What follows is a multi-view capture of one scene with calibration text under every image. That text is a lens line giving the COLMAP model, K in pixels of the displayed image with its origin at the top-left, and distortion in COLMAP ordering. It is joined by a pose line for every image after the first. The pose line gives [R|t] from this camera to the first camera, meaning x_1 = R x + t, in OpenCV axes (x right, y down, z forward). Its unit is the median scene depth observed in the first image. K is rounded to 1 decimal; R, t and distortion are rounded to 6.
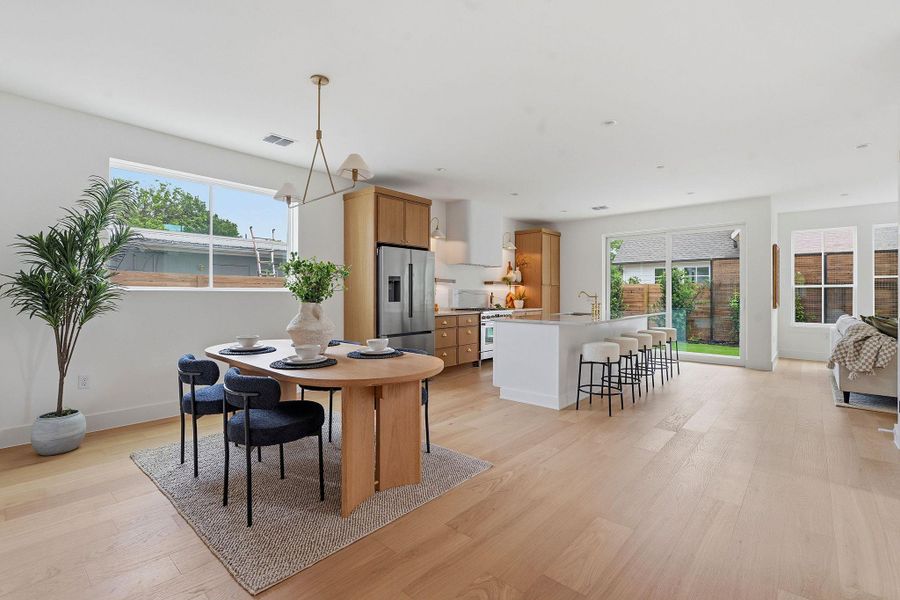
lens RADIAL K [[405.1, 0, 445.4], [0, 405.1, 295.8], [0, 0, 1]] dist [0.000412, 0.000555]
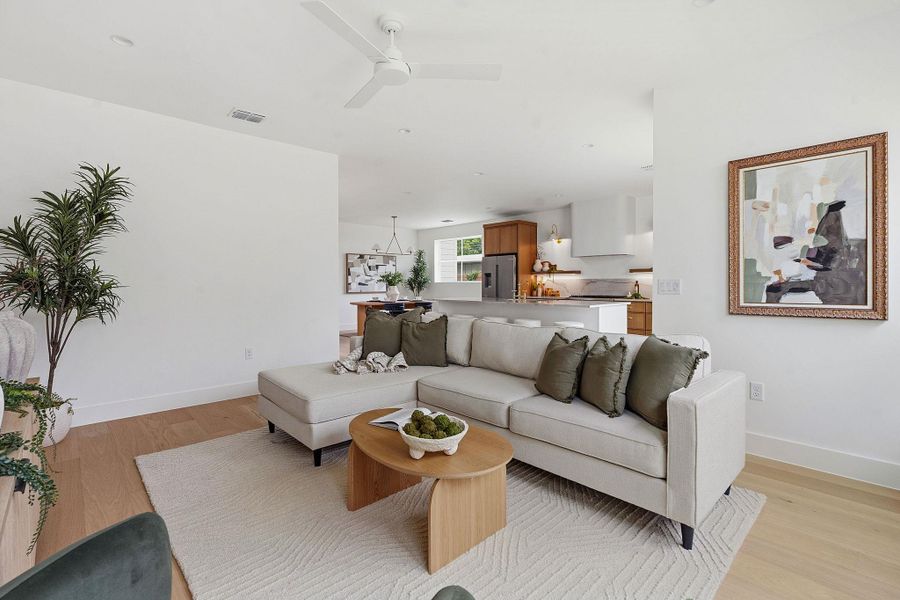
lens RADIAL K [[405.1, 0, 444.3], [0, 405.1, 298.4], [0, 0, 1]] dist [0.000412, 0.000555]
pose [[-0.076461, 0.032931, -0.996529, 1.521328], [-0.004366, 0.999434, 0.033362, 0.004596], [0.997063, 0.006902, -0.076274, 0.863686]]
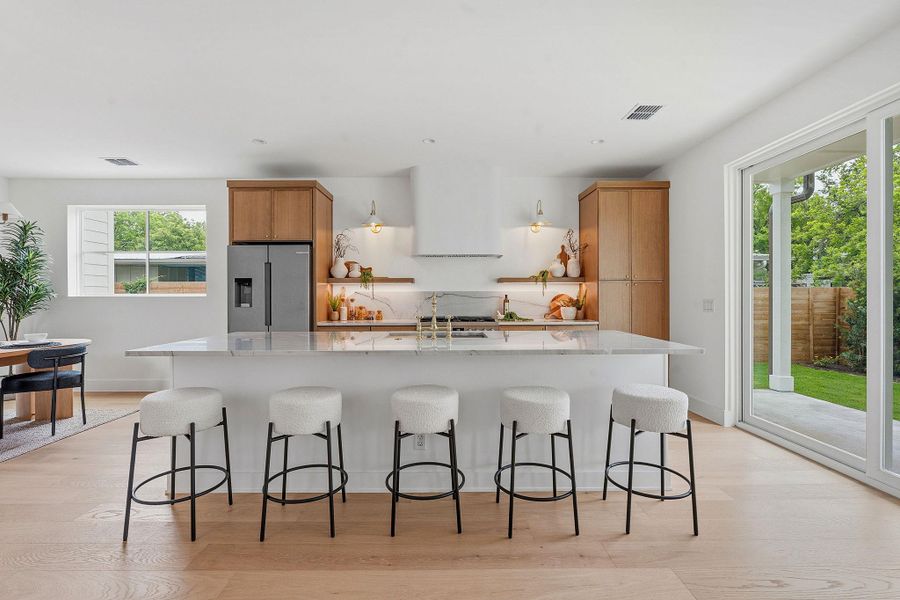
lens RADIAL K [[405.1, 0, 445.1], [0, 405.1, 299.4], [0, 0, 1]] dist [0.000412, 0.000555]
pose [[0.675220, -0.002028, -0.737613, 0.748283], [0.001120, 0.999998, -0.001724, 0.000720], [0.737615, 0.000338, 0.675221, 0.664139]]
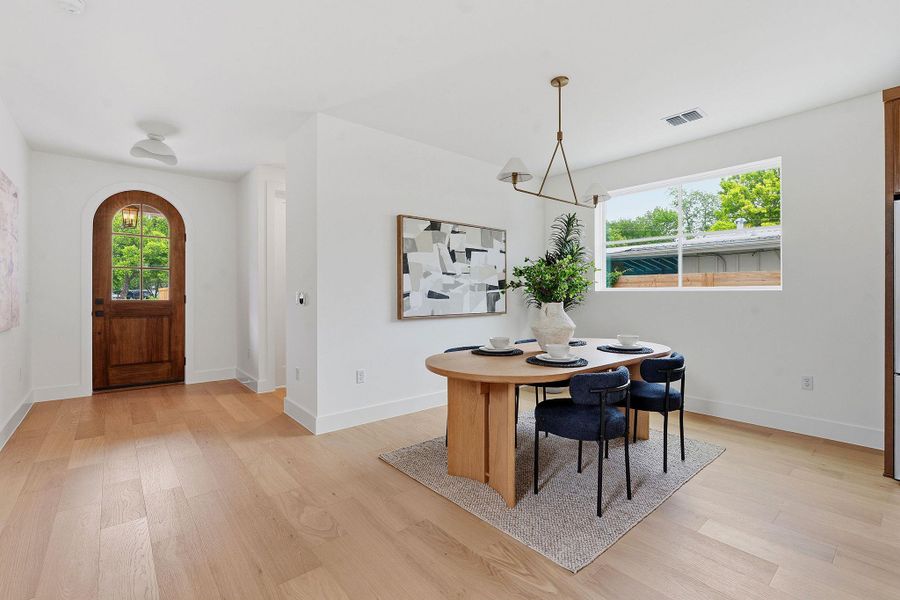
lens RADIAL K [[405.1, 0, 451.9], [0, 405.1, 294.9], [0, 0, 1]] dist [0.000412, 0.000555]
pose [[-0.131253, 0.003531, -0.991343, 0.381433], [-0.007191, 0.999964, 0.004514, -0.001412], [0.991323, 0.007721, -0.131223, 0.456992]]
